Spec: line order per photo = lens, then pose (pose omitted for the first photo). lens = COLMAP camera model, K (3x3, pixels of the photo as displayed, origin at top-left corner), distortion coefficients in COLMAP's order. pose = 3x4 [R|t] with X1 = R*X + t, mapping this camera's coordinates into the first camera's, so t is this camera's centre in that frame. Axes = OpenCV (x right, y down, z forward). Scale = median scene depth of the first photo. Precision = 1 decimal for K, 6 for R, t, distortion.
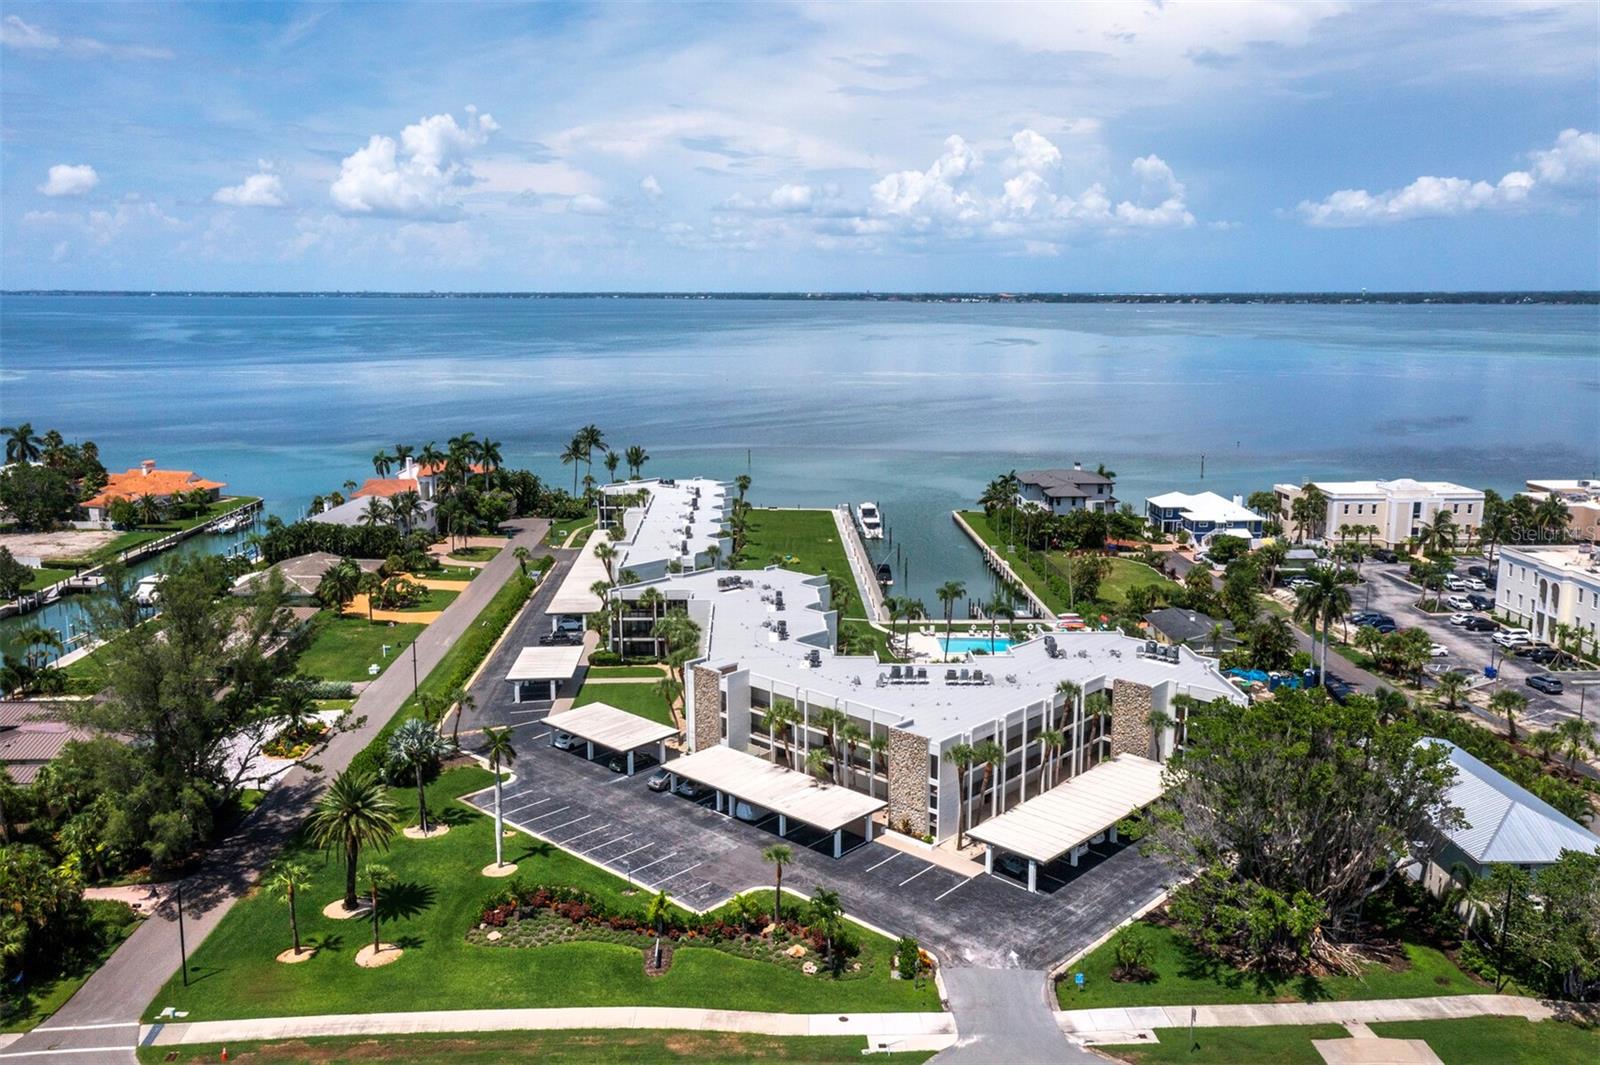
lens RADIAL K [[1276.1, 0, 760.8], [0, 1276.1, 570.7], [0, 0, 1]] dist [-0.000512, 0.055583]
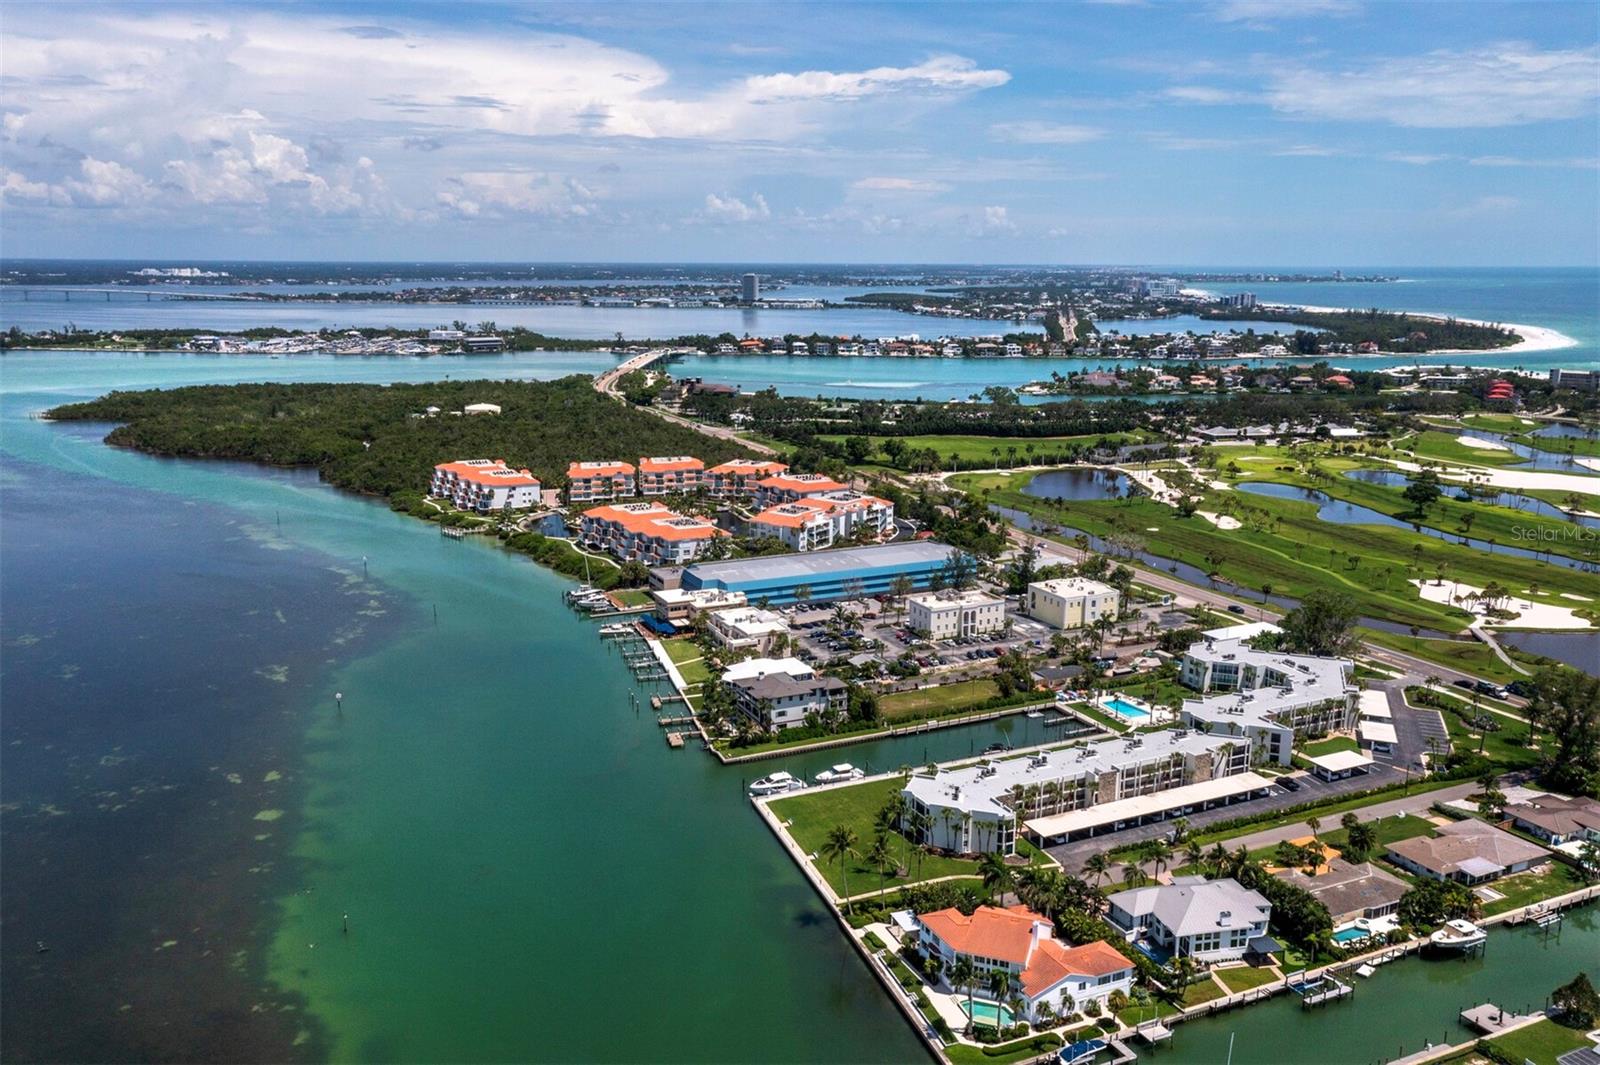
lens RADIAL K [[1290.5, 0, 800.0], [0, 1290.5, 532.5], [0, 0, 1]] dist [-0.013475, 0.066745]
pose [[-0.418484, -0.187434, 0.888673, -1.334130], [0.189687, 0.938857, 0.287344, -0.870051], [-0.888195, 0.288818, -0.357343, 2.088019]]
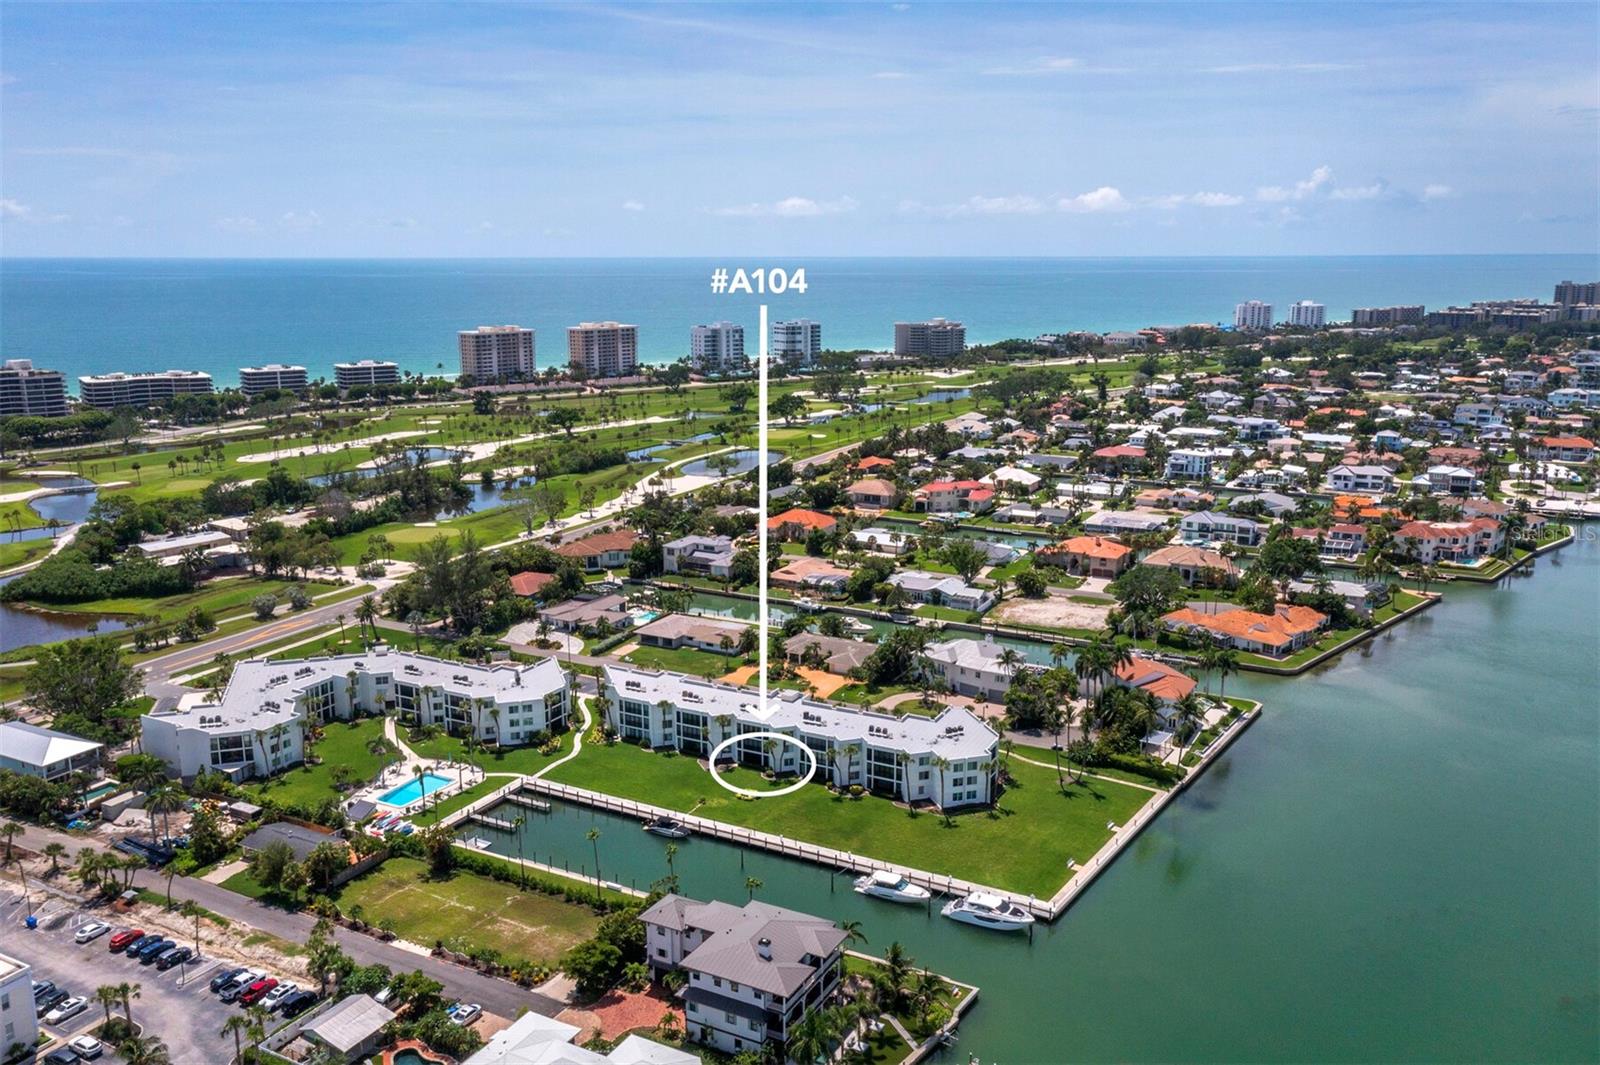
lens RADIAL K [[1261.2, 0, 800.9], [0, 1261.2, 574.5], [0, 0, 1]] dist [0.001786, 0.016722]
pose [[-0.476160, 0.213573, -0.853029, 1.054606], [-0.186478, 0.923471, 0.335302, -0.658041], [0.859359, 0.318728, -0.399893, 1.795503]]
